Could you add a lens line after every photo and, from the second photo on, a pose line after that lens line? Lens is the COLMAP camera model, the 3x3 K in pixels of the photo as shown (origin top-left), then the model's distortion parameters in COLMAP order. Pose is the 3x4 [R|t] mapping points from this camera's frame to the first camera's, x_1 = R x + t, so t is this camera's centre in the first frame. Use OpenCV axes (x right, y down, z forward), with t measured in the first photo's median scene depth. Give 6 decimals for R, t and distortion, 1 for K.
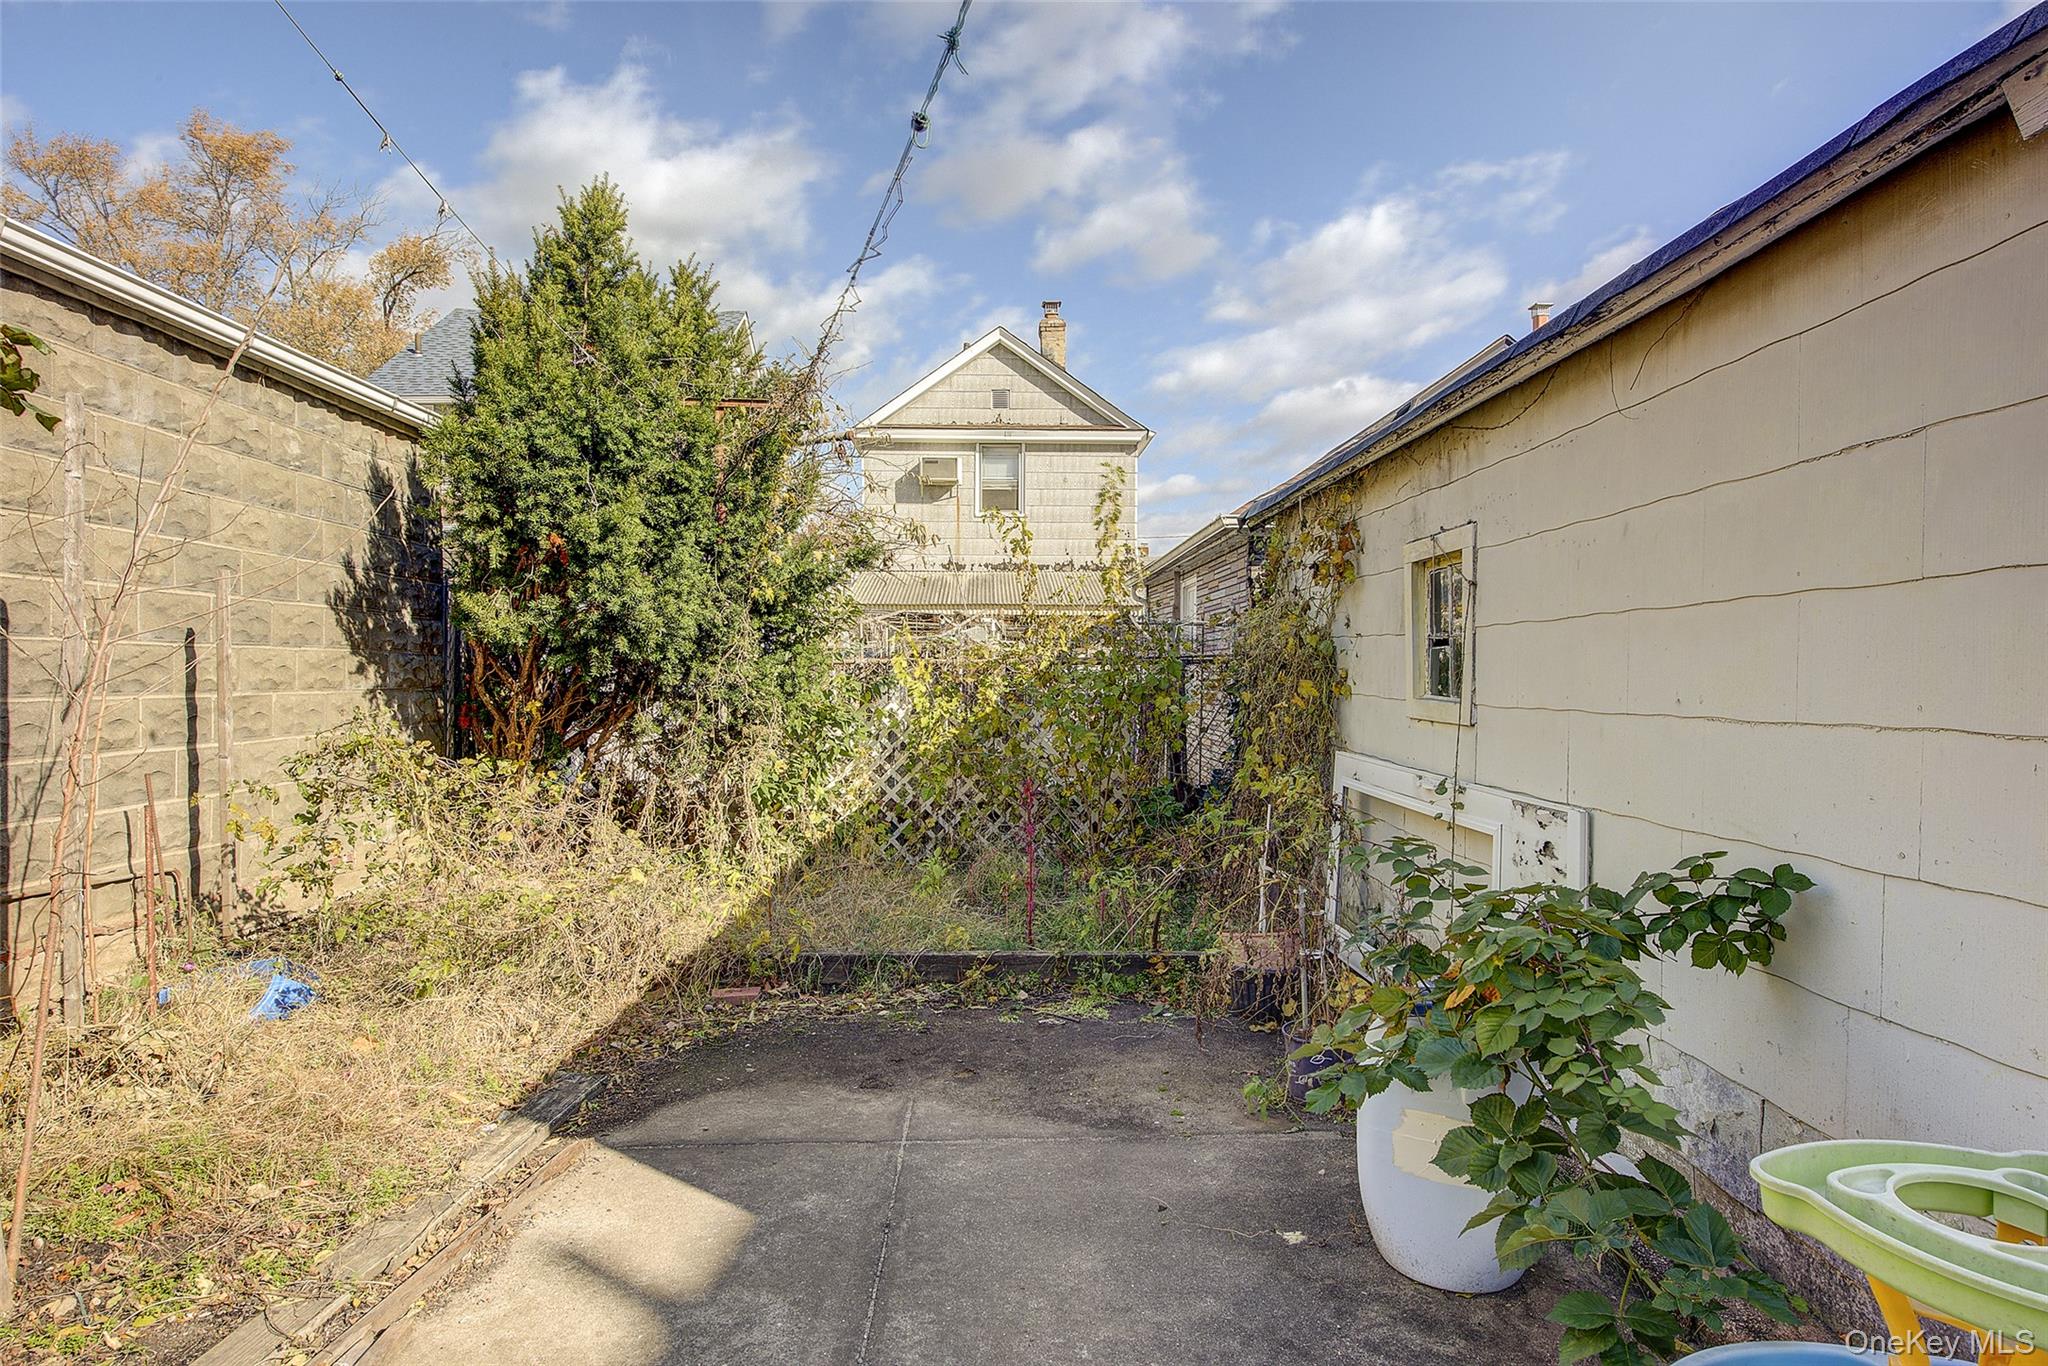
lens RADIAL K [[1099.6, 0, 1038.2], [0, 1099.6, 676.0], [0, 0, 1]] dist [-0.000635, -0.000427]
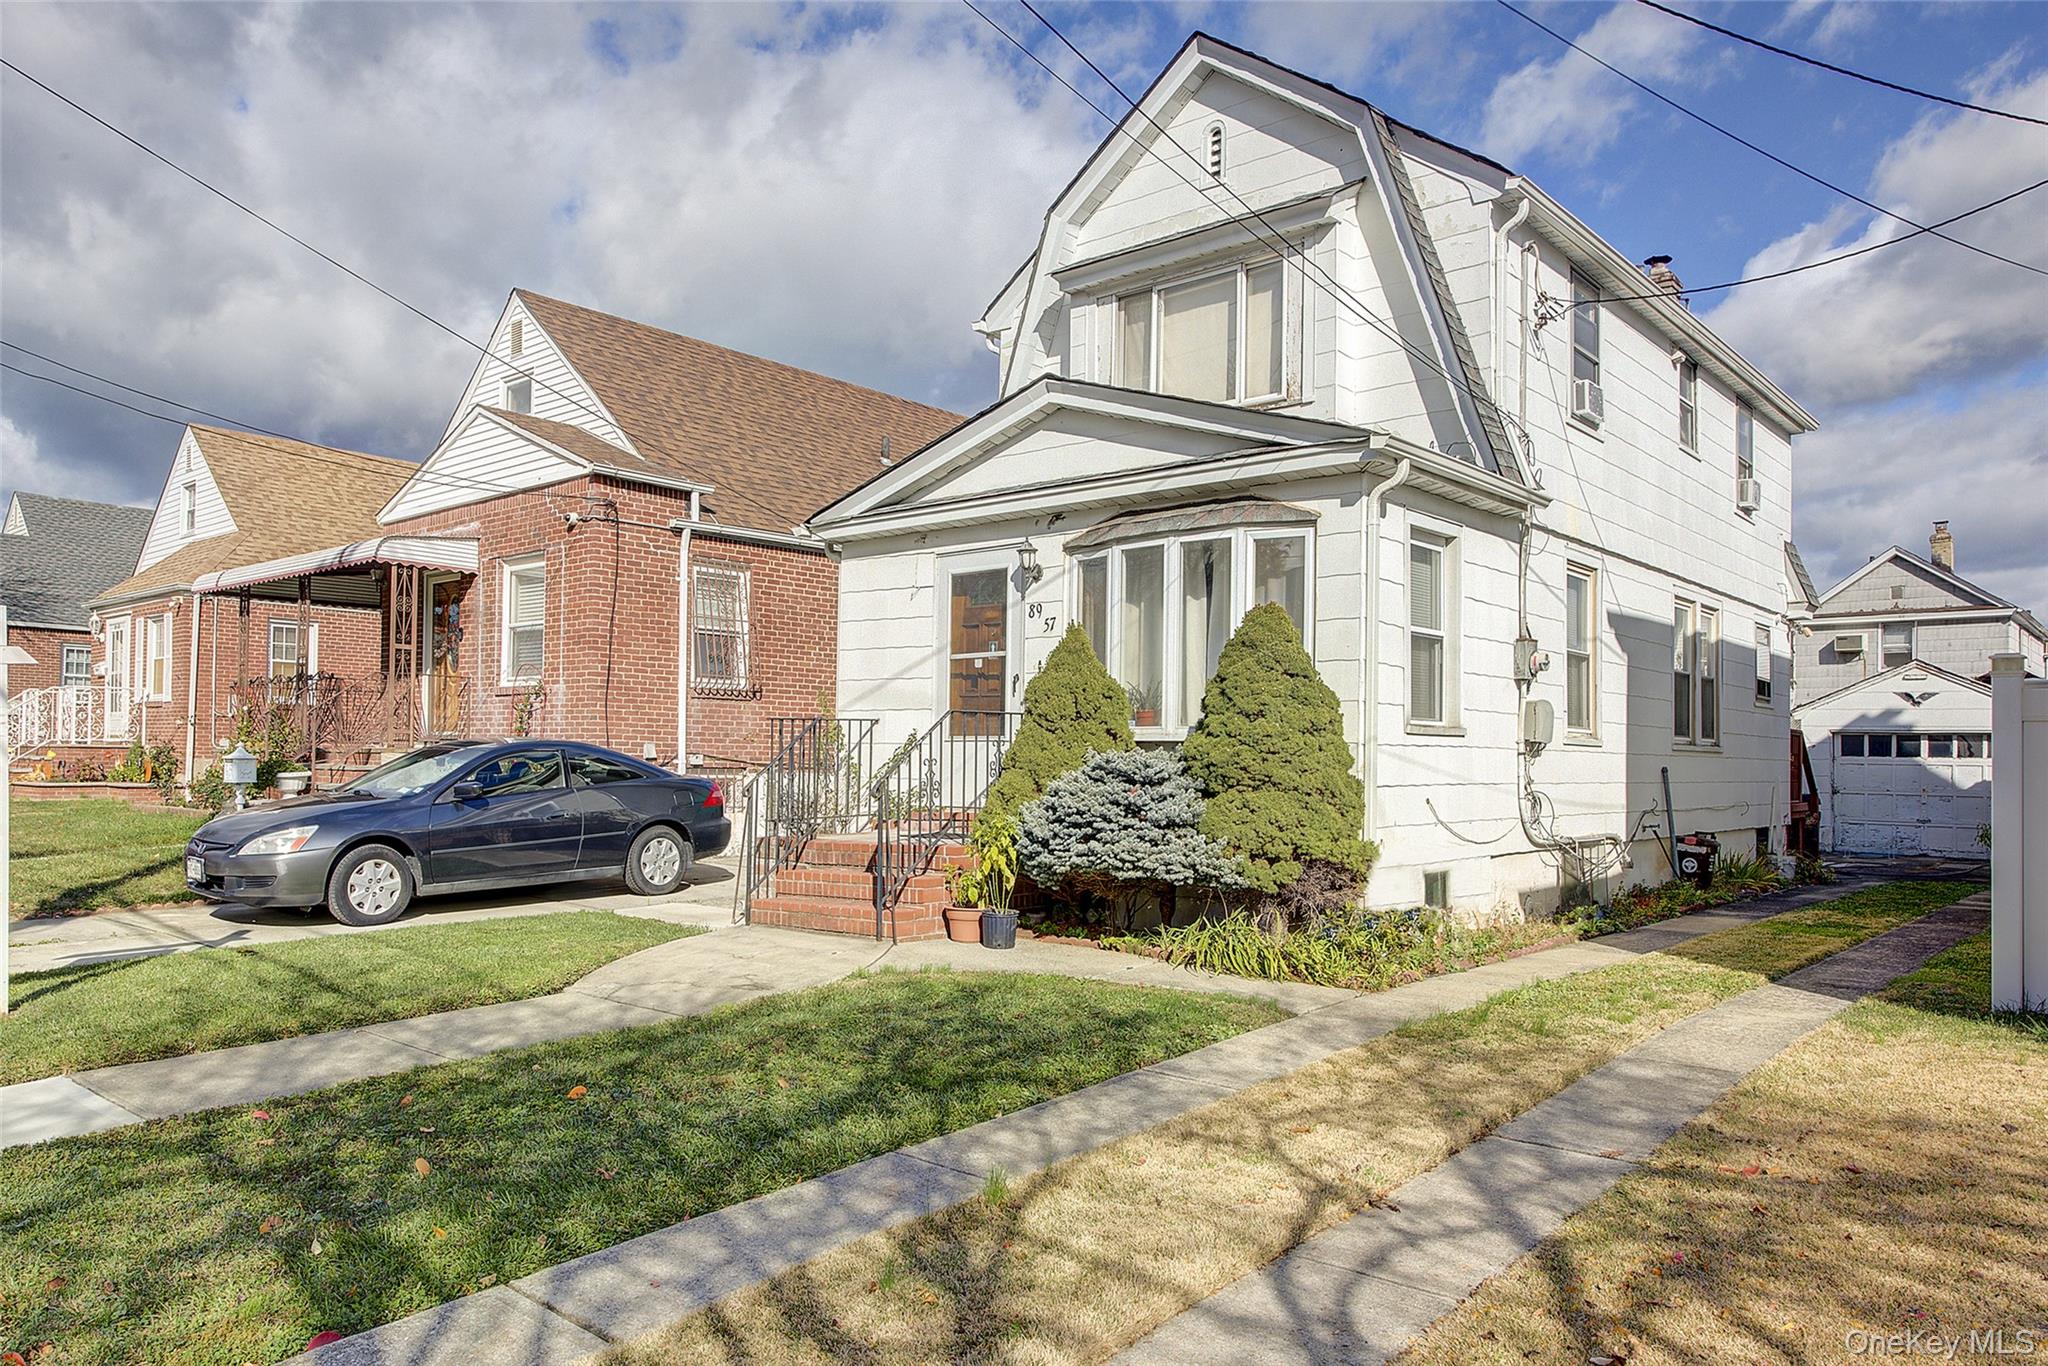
lens RADIAL K [[1376.3, 0, 1026.9], [0, 1376.3, 733.1], [0, 0, 1]] dist [-0.003899, -0.001708]
pose [[0.735609, -0.006124, -0.677379, 1.092967], [-0.017787, 0.999440, -0.028352, 0.037793], [0.677173, 0.032905, 0.735088, -3.548387]]
